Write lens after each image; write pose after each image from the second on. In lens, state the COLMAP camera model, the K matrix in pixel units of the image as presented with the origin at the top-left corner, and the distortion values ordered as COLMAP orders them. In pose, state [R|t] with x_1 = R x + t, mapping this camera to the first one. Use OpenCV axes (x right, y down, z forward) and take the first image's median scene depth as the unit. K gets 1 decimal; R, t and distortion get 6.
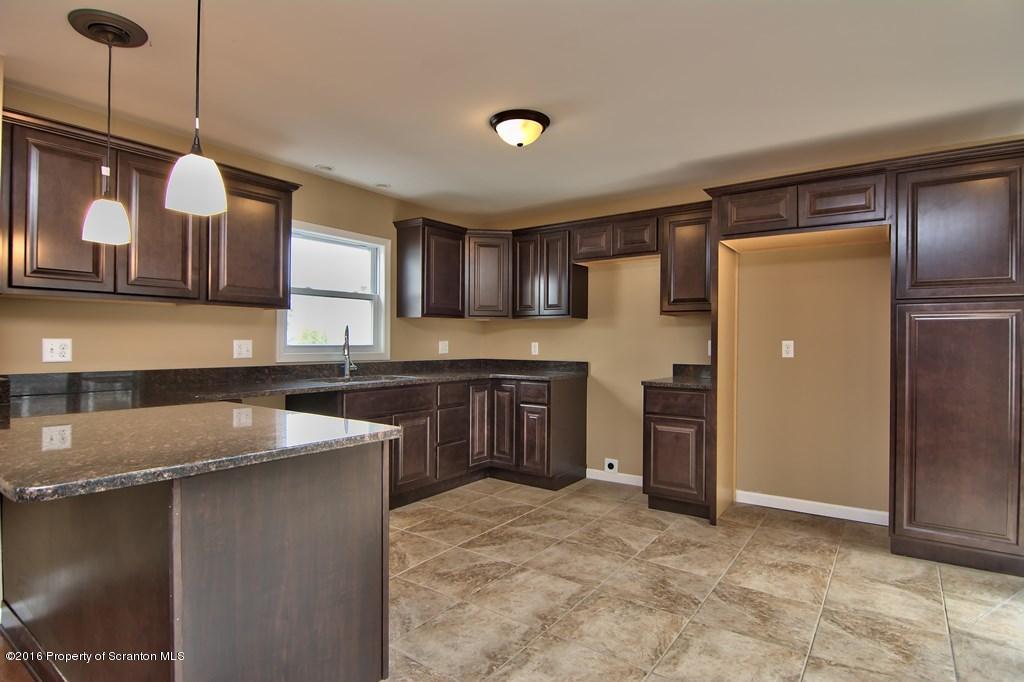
lens RADIAL K [[528.0, 0, 512.0], [0, 528.0, 341.0], [0, 0, 1]] dist [-0.012371, -0.001436]
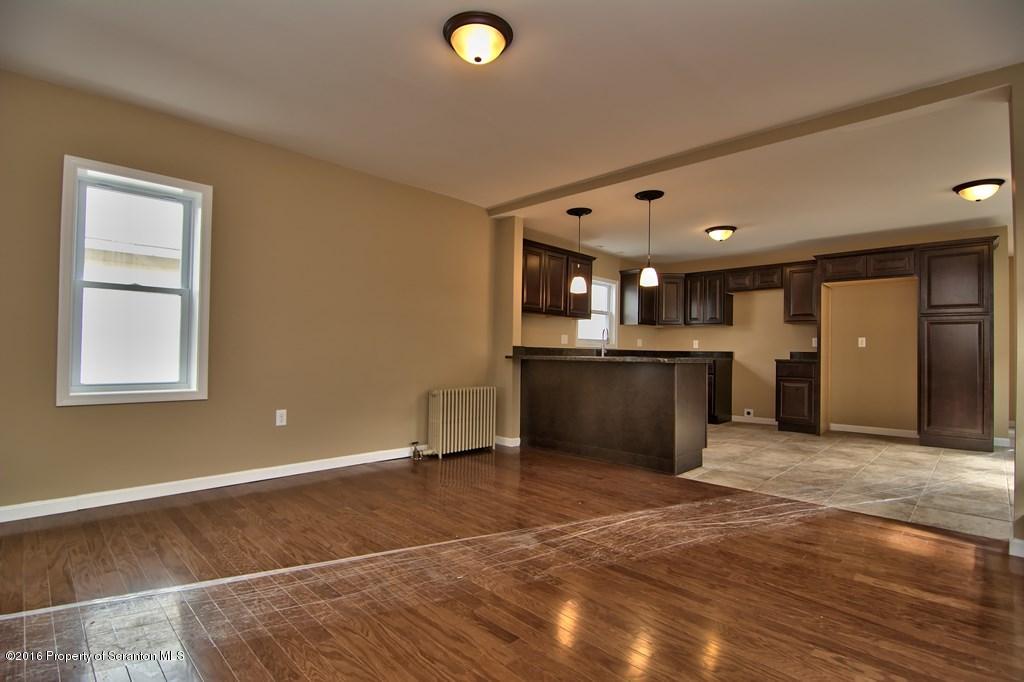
lens RADIAL K [[487.5, 0, 509.4], [0, 487.5, 344.3], [0, 0, 1]] dist [-0.008833, -0.008815]
pose [[0.987779, 0.007530, -0.155676, -0.391192], [-0.010214, 0.999813, -0.016448, 0.060320], [0.155523, 0.017838, 0.987671, -0.785635]]
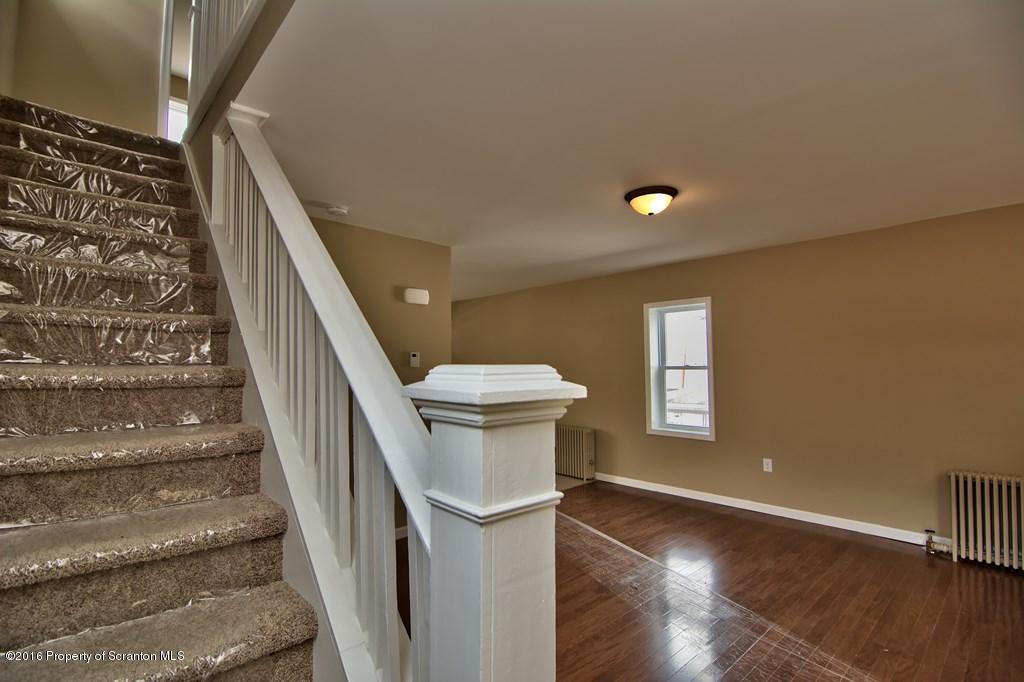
lens RADIAL K [[487.5, 0, 509.4], [0, 487.5, 344.3], [0, 0, 1]] dist [-0.008833, -0.008815]
pose [[-0.201638, -0.050608, -0.978152, 0.322778], [0.003562, 0.998620, -0.052402, -0.041469], [0.979454, -0.014050, -0.201180, -0.269065]]
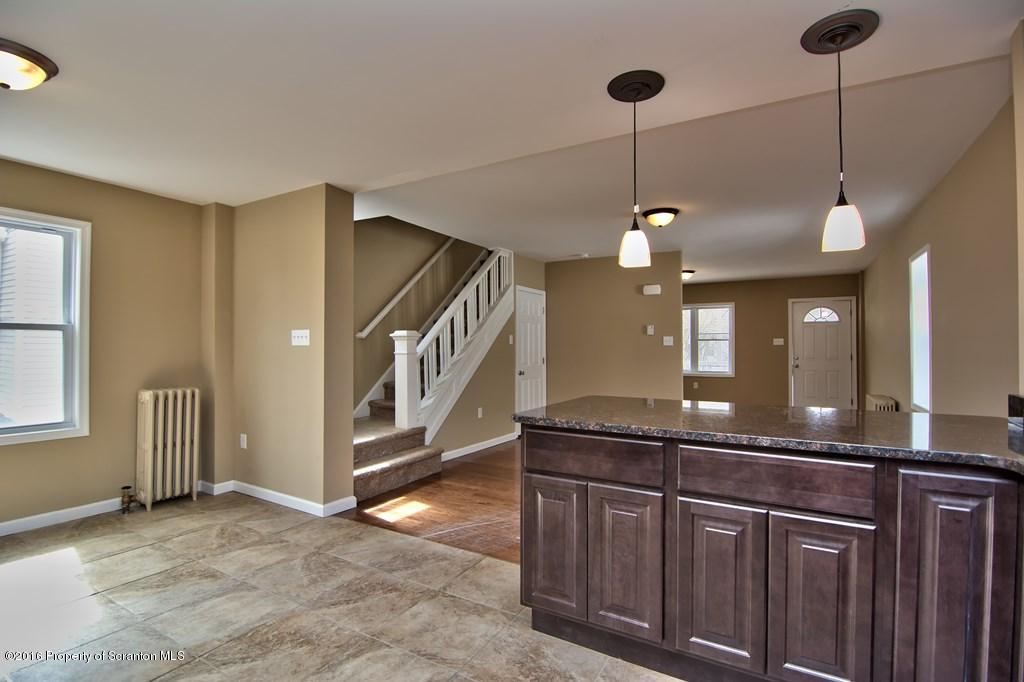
lens RADIAL K [[487.5, 0, 509.4], [0, 487.5, 344.3], [0, 0, 1]] dist [-0.008833, -0.008815]
pose [[-0.995473, -0.006678, -0.094805, -0.038487], [-0.006211, 0.999967, -0.005216, -0.002709], [0.094836, -0.004603, -0.995482, 0.979760]]
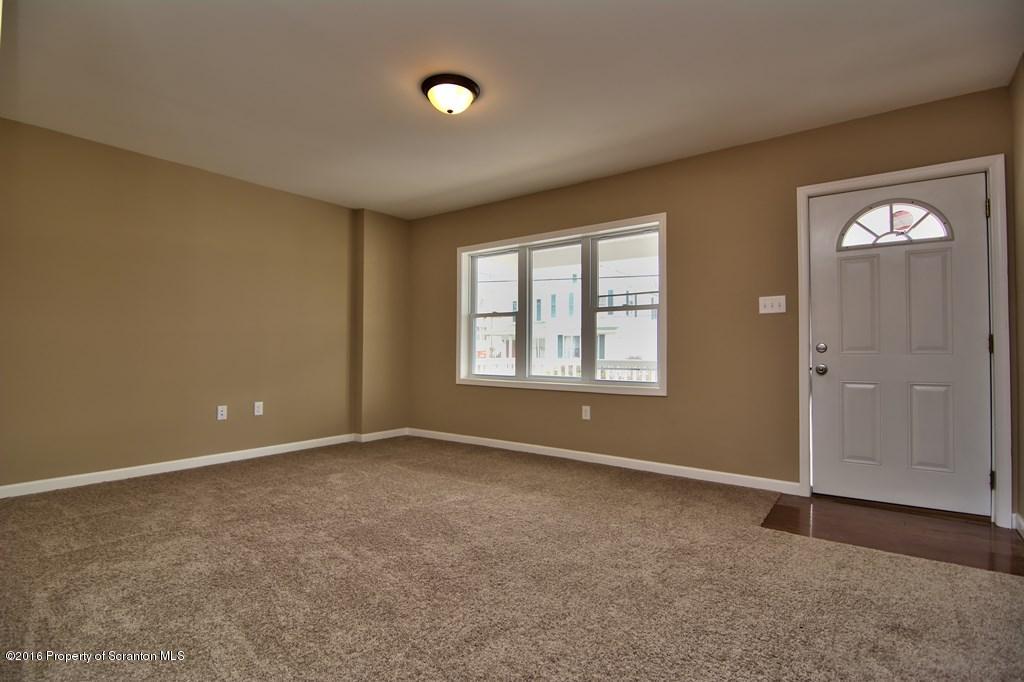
lens RADIAL K [[487.5, 0, 509.4], [0, 487.5, 344.3], [0, 0, 1]] dist [-0.008833, -0.008815]
pose [[-0.999692, -0.008671, 0.023233, -1.129944], [-0.008995, 0.999863, -0.013865, 0.054824], [-0.023110, -0.014070, -0.999634, -0.378999]]
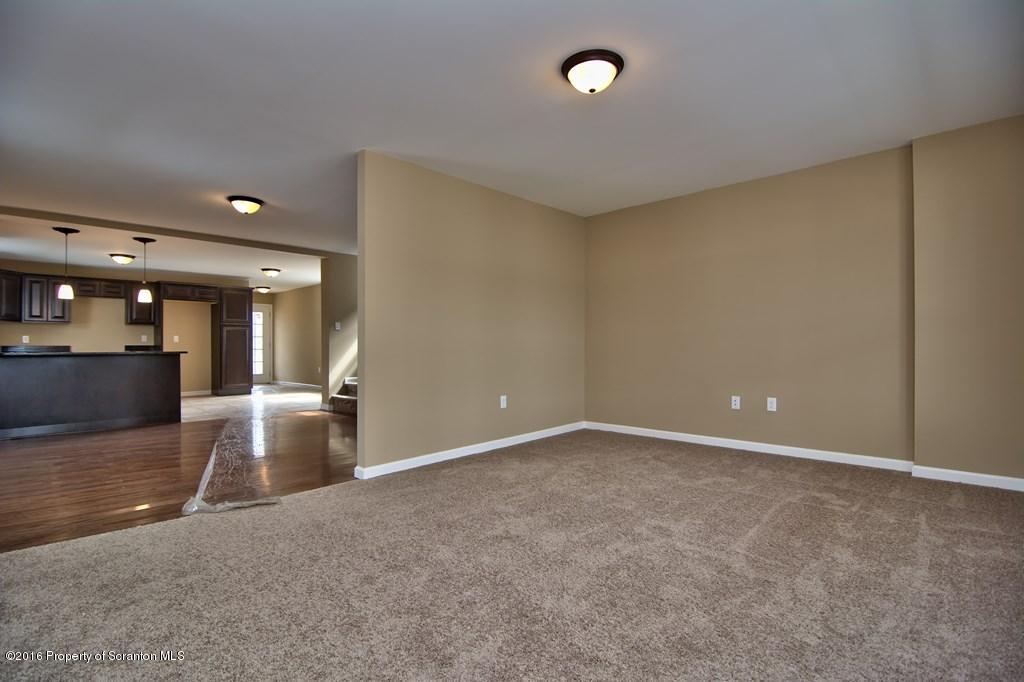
lens RADIAL K [[487.5, 0, 509.4], [0, 487.5, 344.3], [0, 0, 1]] dist [-0.008833, -0.008815]
pose [[0.146136, -0.000765, 0.989264, -1.729841], [0.005759, 0.999983, -0.000077, 0.053379], [-0.989248, 0.005708, 0.146138, -1.099389]]
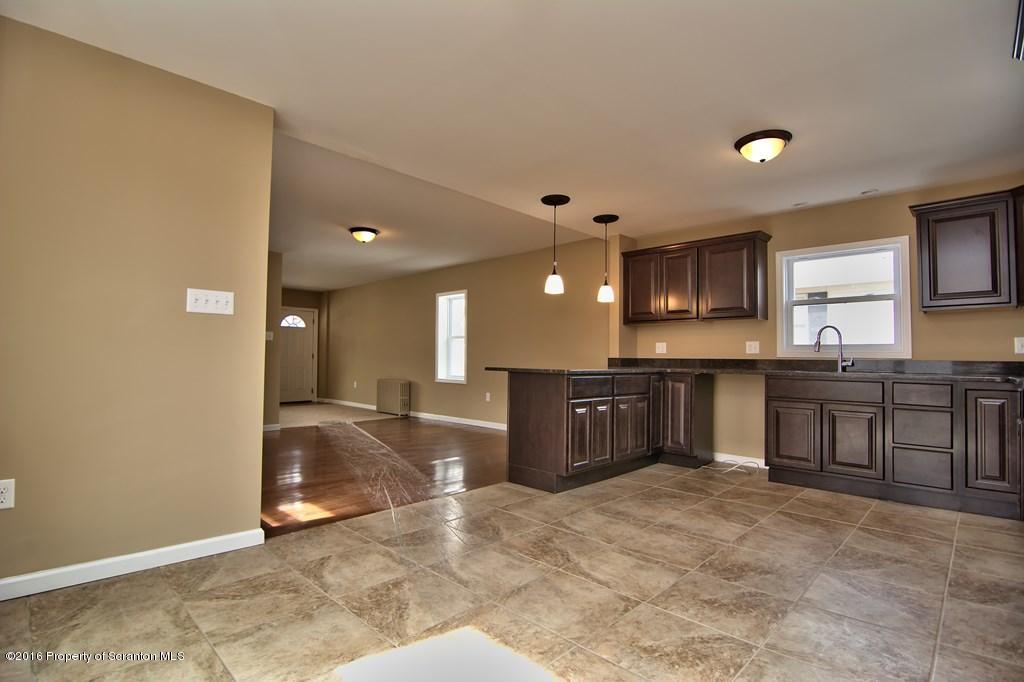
lens RADIAL K [[487.5, 0, 509.4], [0, 487.5, 344.3], [0, 0, 1]] dist [-0.008833, -0.008815]
pose [[-0.148174, -0.038586, -0.988208, 0.876749], [-0.012198, 0.999234, -0.037188, 0.059659], [0.988886, 0.006544, -0.148531, 0.473558]]
